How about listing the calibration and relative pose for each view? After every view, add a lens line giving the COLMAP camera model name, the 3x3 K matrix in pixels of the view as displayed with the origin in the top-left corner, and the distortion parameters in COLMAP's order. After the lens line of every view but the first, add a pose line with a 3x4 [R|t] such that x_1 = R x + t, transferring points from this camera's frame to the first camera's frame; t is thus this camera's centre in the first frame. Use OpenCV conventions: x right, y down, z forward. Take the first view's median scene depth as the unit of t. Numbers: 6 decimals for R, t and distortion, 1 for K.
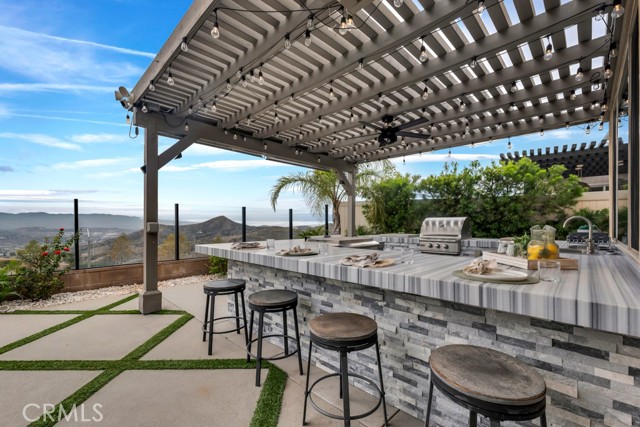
lens RADIAL K [[271.7, 0, 318.6], [0, 271.7, 218.2], [0, 0, 1]] dist [-0.003078, 0.000166]
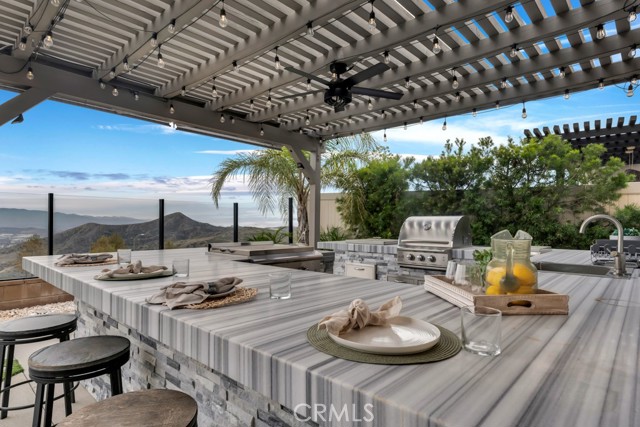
lens RADIAL K [[357.3, 0, 321.2], [0, 357.3, 215.7], [0, 0, 1]] dist [-0.003052, 0.001873]
pose [[0.999205, 0.005527, 0.039484, 0.125271], [-0.005424, 0.999982, -0.002710, -0.000092], [-0.039498, 0.002494, 0.999217, 0.088373]]
